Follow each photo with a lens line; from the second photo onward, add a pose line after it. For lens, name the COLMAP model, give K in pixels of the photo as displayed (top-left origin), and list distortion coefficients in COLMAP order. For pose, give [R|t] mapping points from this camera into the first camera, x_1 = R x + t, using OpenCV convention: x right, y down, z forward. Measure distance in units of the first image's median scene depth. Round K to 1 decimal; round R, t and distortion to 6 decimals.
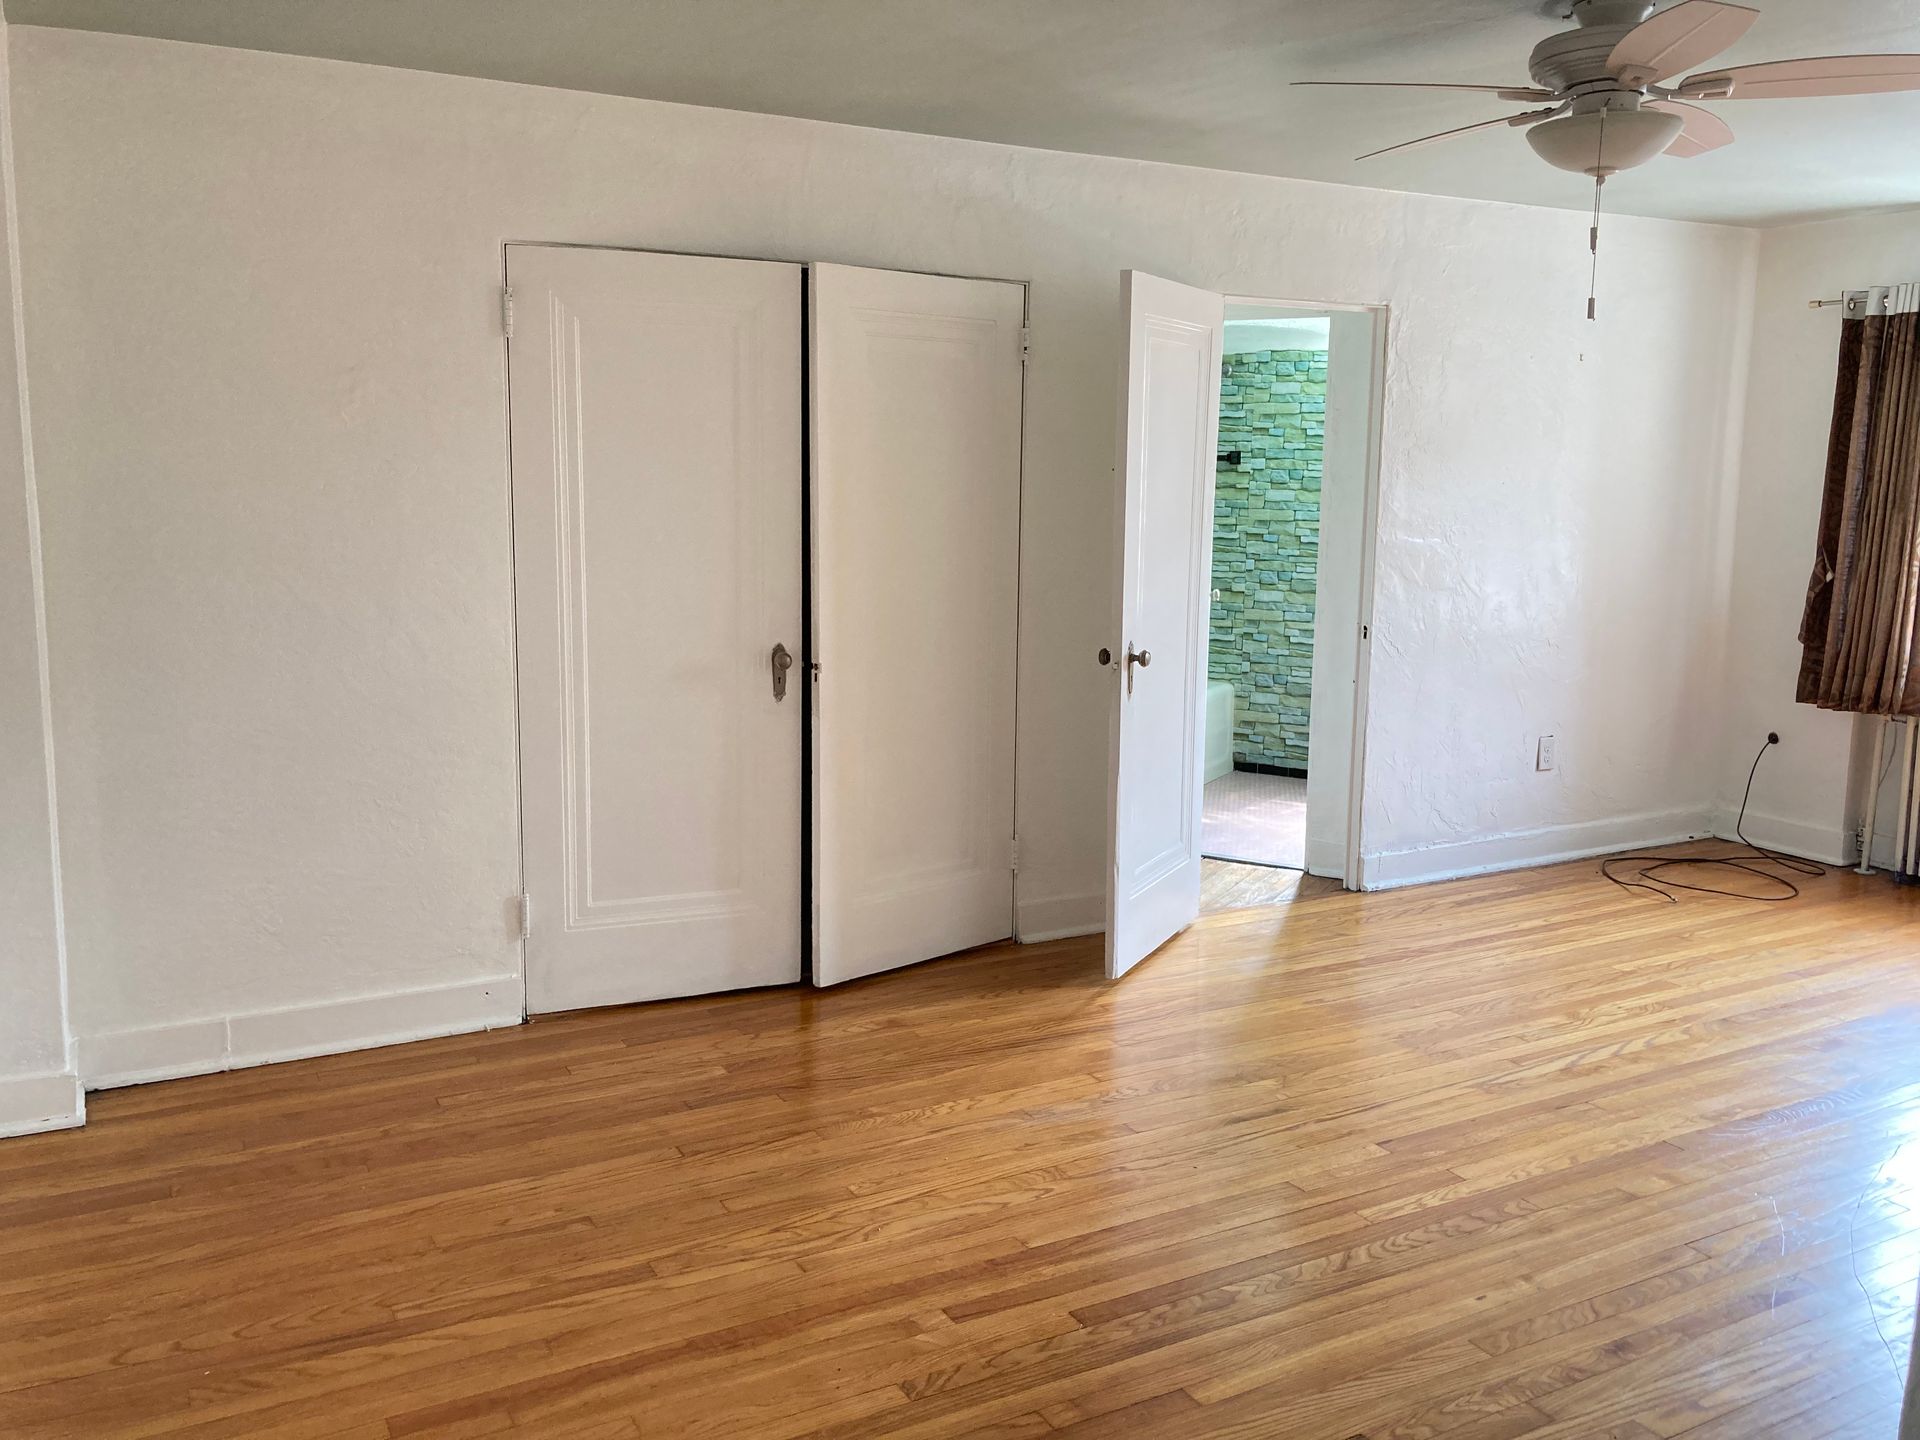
lens RADIAL K [[1592.5, 0, 960.4], [0, 1592.5, 706.4], [0, 0, 1]] dist [0.002131, 0.013394]
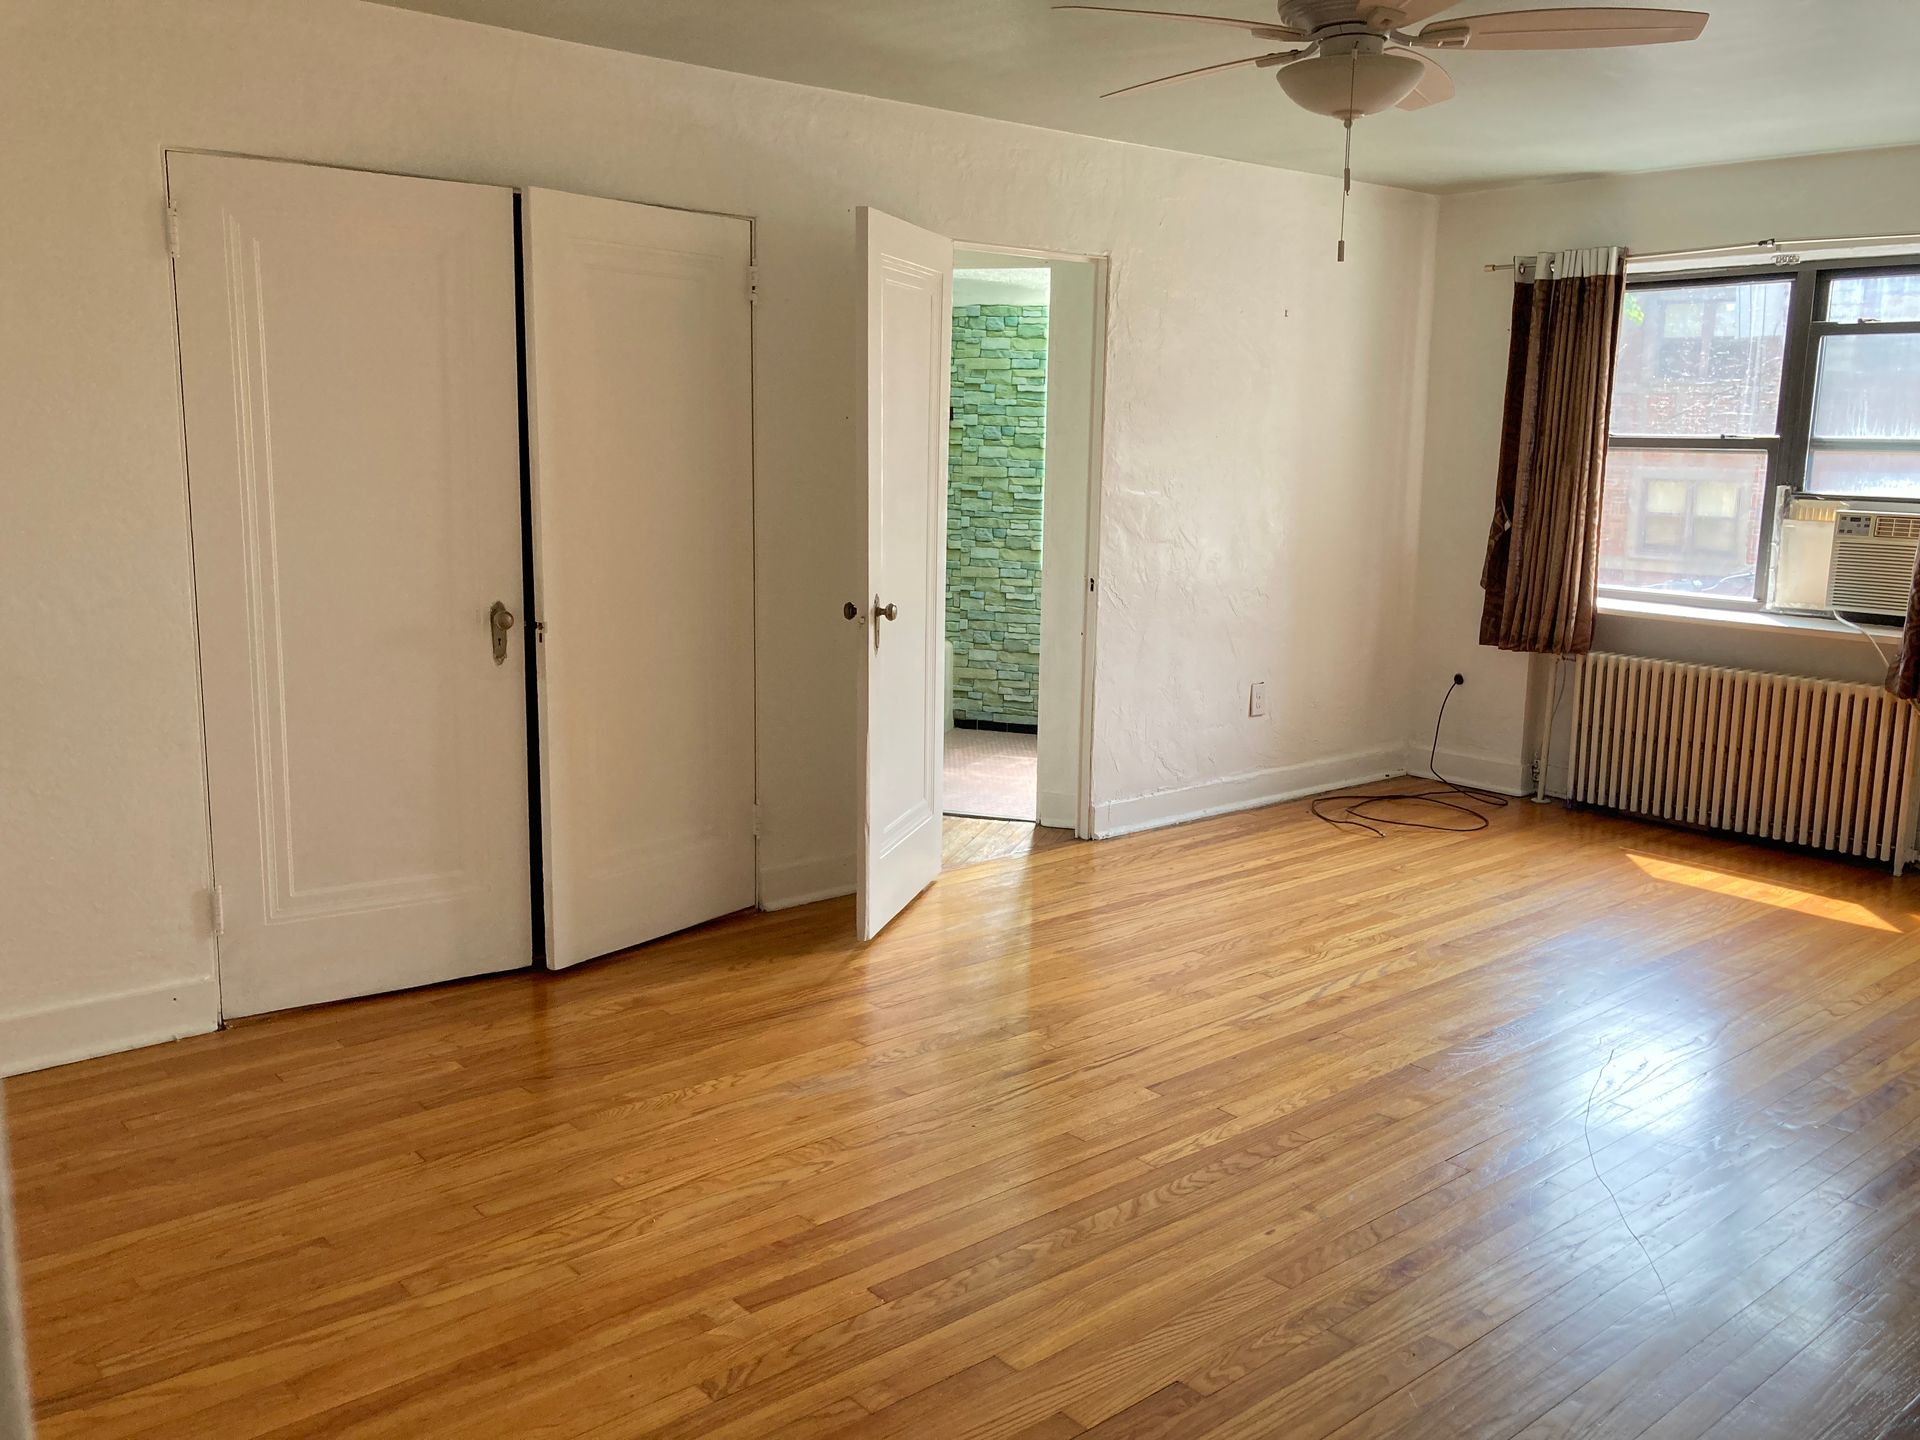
lens RADIAL K [[1592.5, 0, 960.4], [0, 1592.5, 706.4], [0, 0, 1]] dist [0.002131, 0.013394]
pose [[0.979267, -0.030148, 0.200318, -0.039324], [0.026178, 0.999405, 0.022437, 0.007615], [-0.200876, -0.016728, 0.979474, 0.039583]]
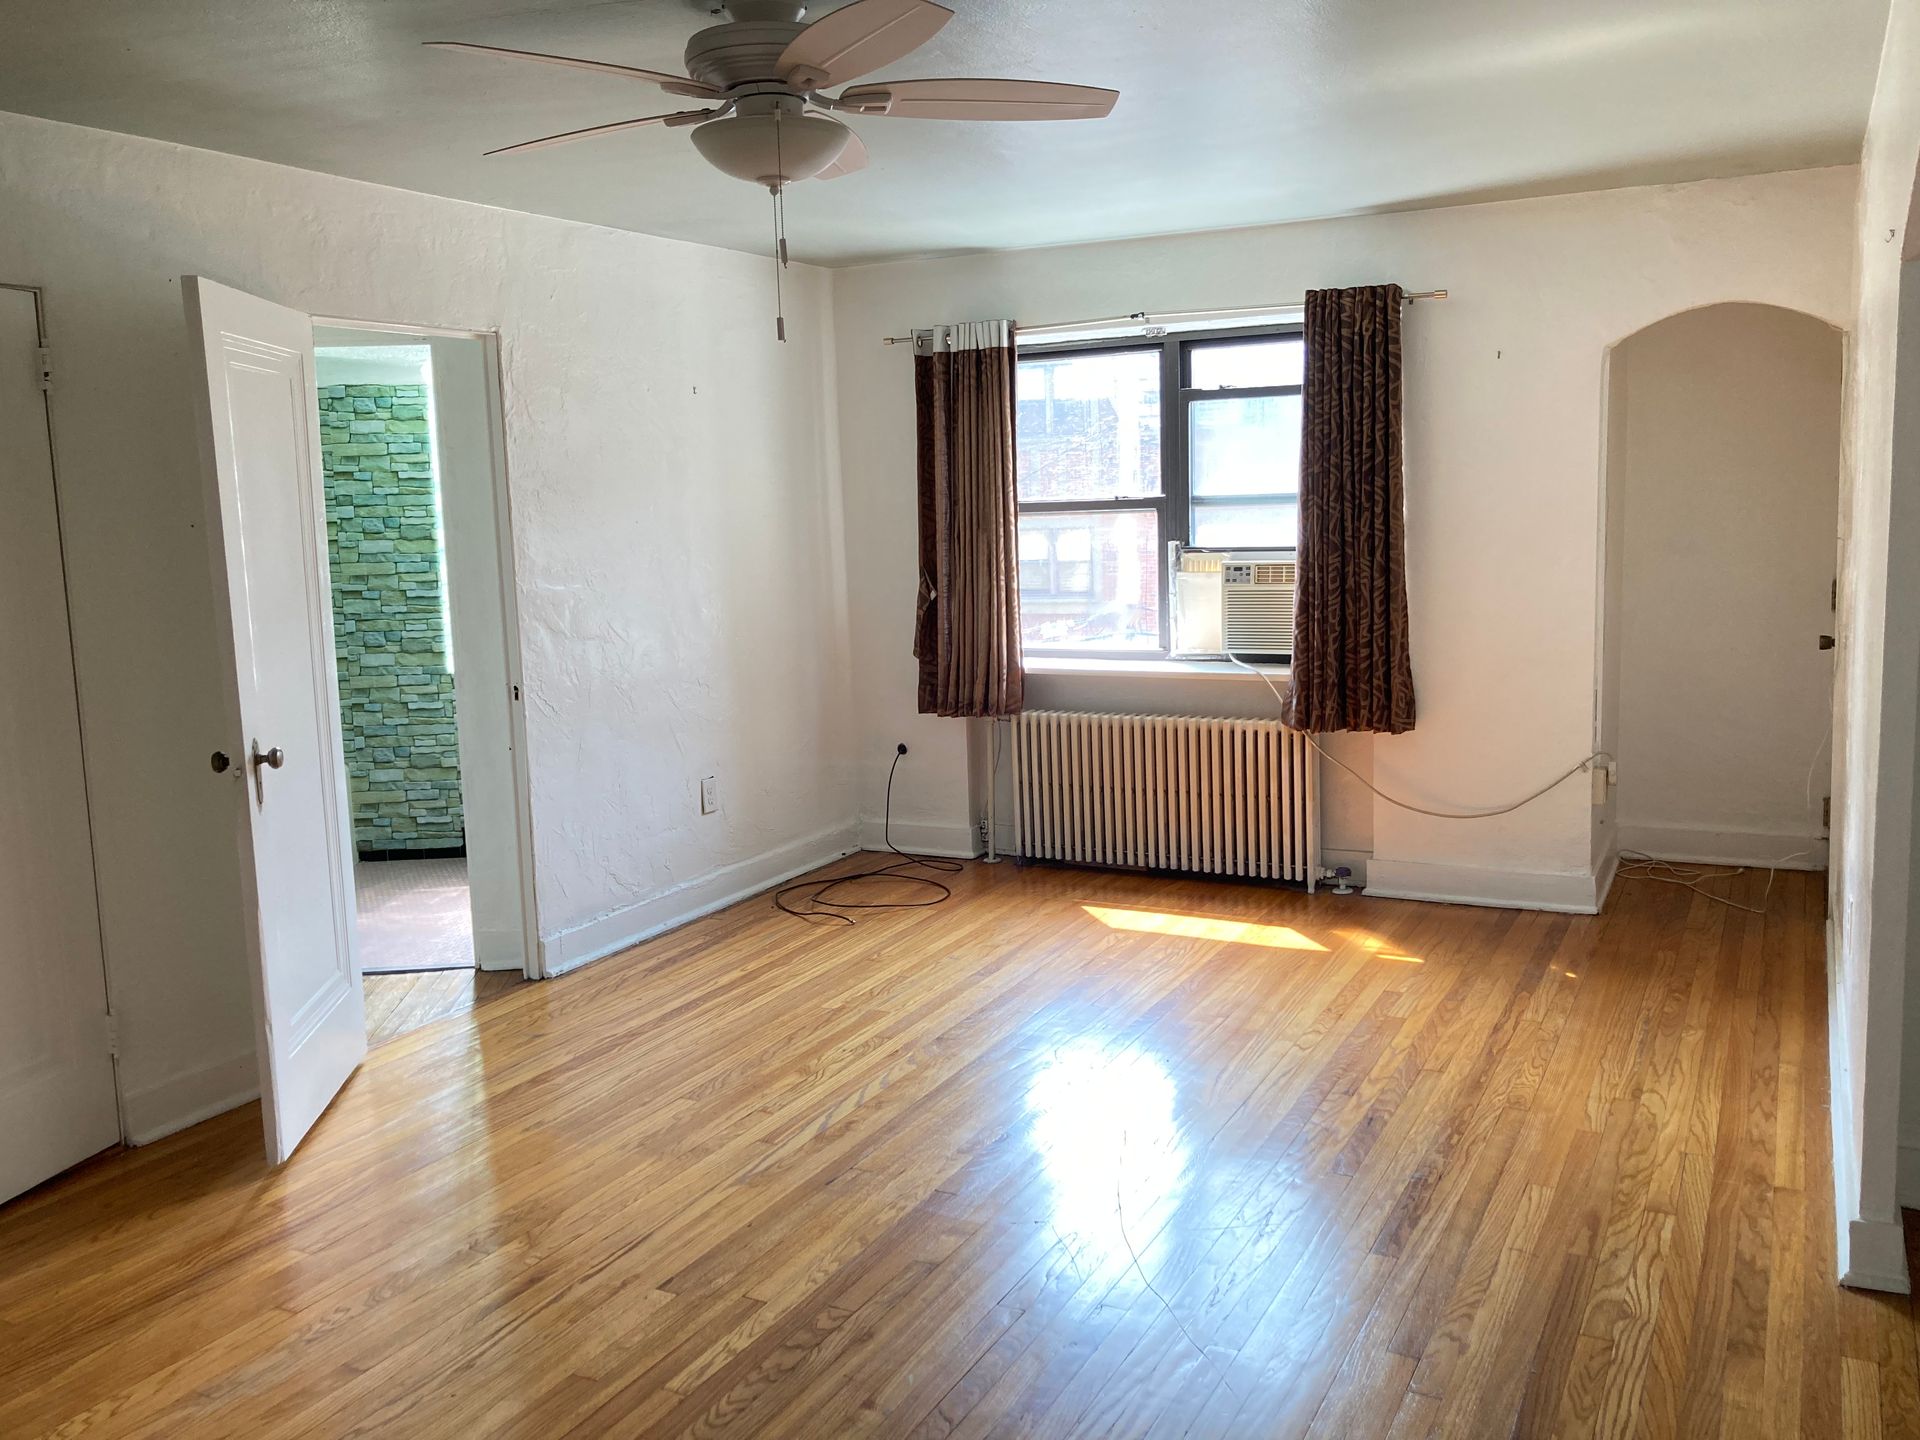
lens RADIAL K [[1570.3, 0, 986.6], [0, 1570.3, 692.4], [0, 0, 1]] dist [0.009890, -0.010572]
pose [[0.823747, -0.107823, 0.556610, -0.026184], [0.125736, 0.992045, 0.006092, -0.023770], [-0.552839, 0.064968, 0.830752, 0.145488]]
